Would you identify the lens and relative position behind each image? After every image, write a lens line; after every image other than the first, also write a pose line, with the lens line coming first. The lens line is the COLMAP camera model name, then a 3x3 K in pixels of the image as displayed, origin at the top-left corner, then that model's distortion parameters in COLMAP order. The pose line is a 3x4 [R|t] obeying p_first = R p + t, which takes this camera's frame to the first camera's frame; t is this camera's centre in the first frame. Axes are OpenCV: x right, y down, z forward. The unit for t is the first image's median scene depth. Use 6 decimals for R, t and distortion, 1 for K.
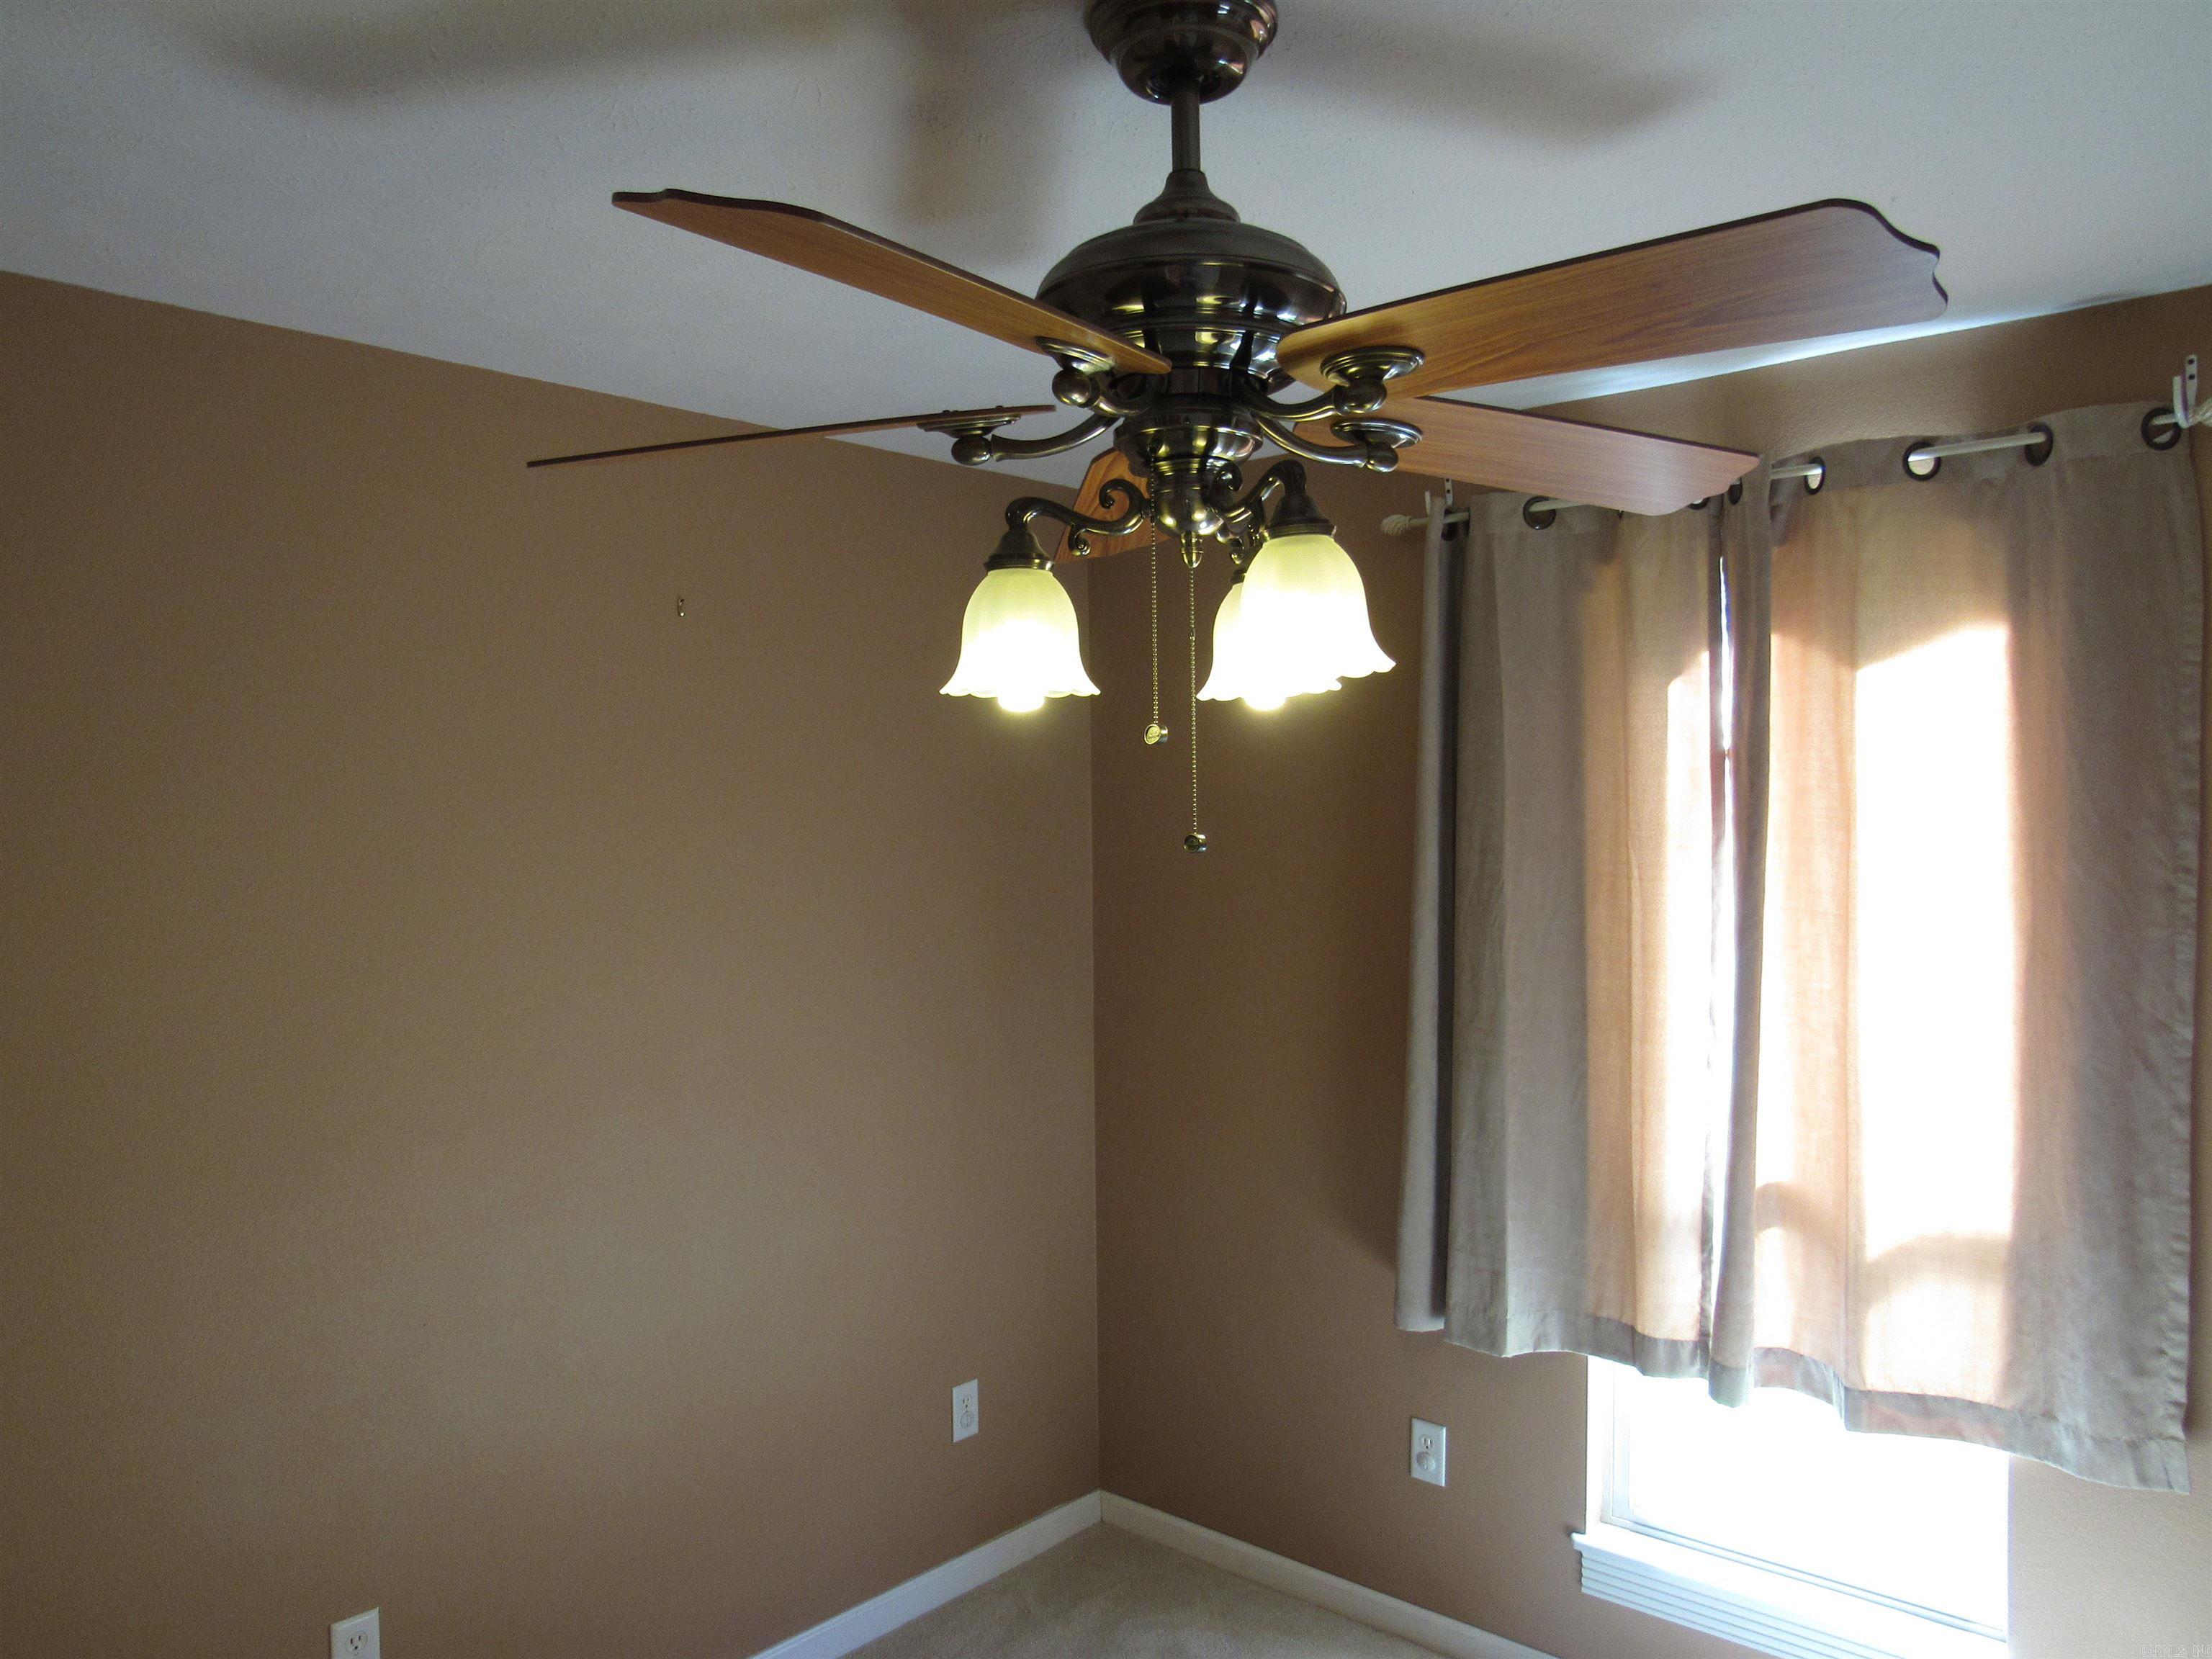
lens RADIAL K [[1584.7, 0, 1106.5], [0, 1584.7, 828.9], [0, 0, 1]] dist [-0.020540, 0.012669]
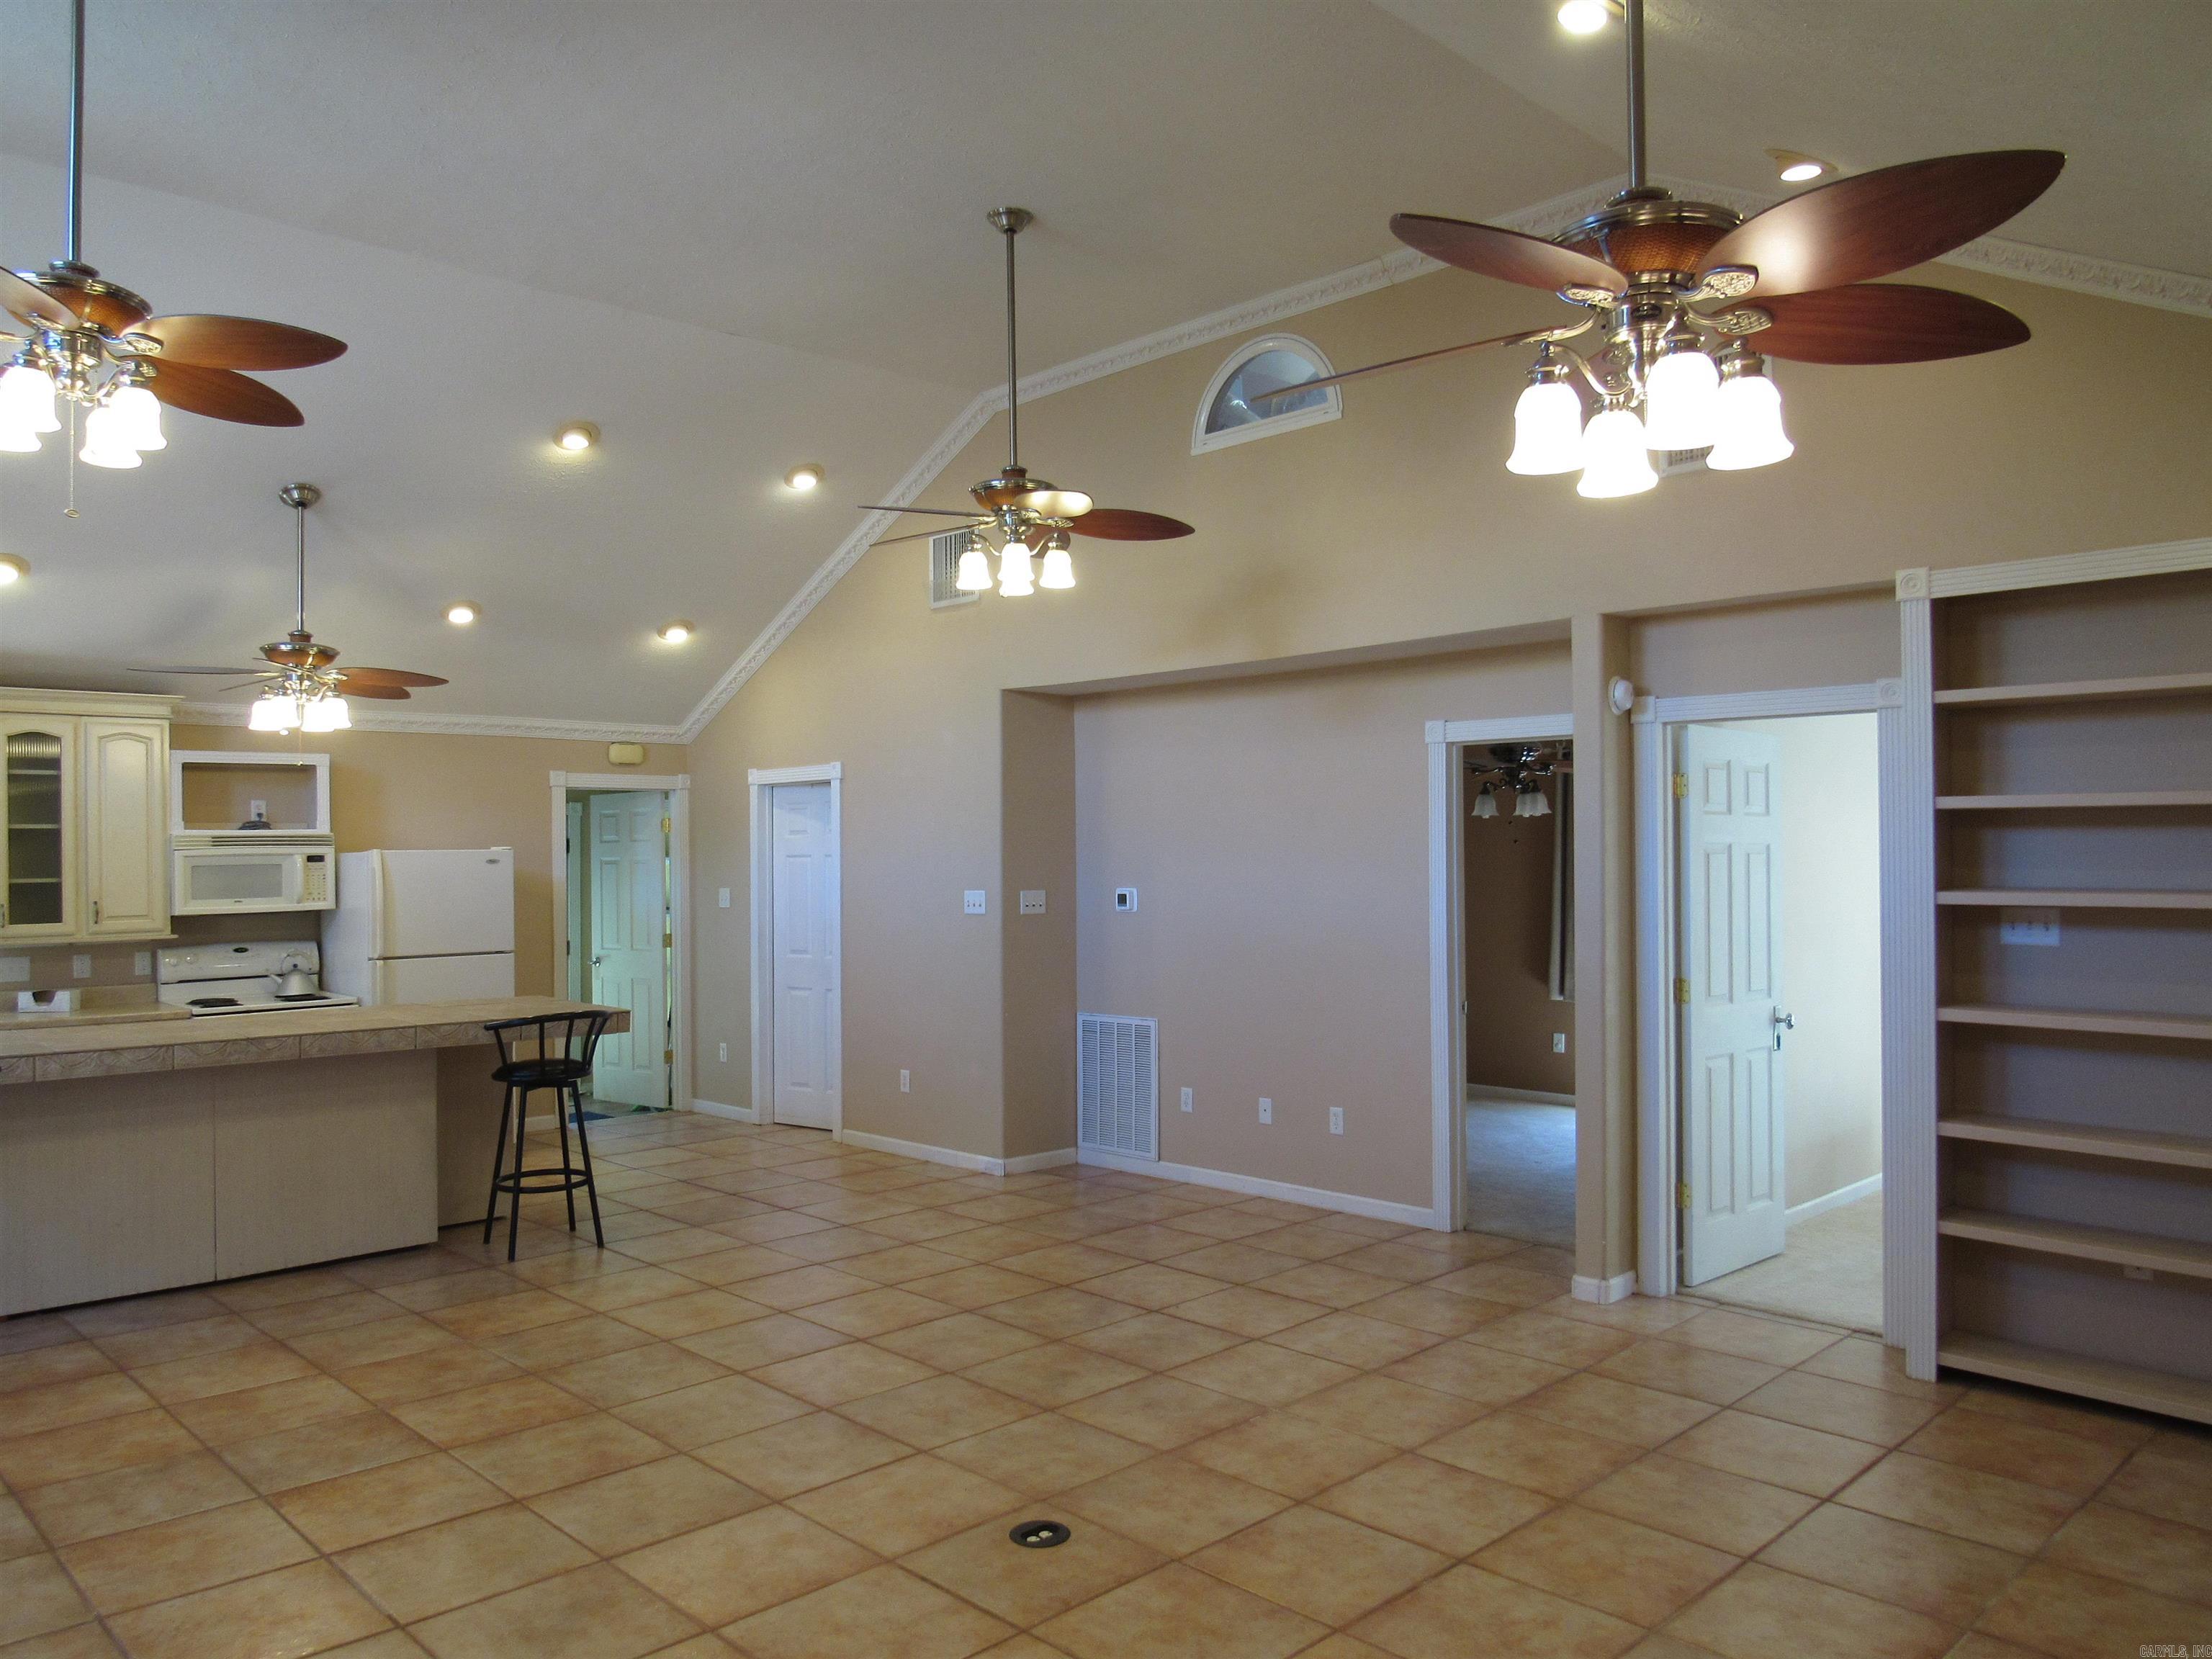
lens RADIAL K [[1584.7, 0, 1105.7], [0, 1584.7, 832.4], [0, 0, 1]] dist [-0.020540, 0.012669]
pose [[0.996312, 0.000146, -0.085809, -0.419679], [-0.000889, 0.999962, -0.008623, 0.013040], [0.085805, 0.008667, 0.996274, -2.192025]]
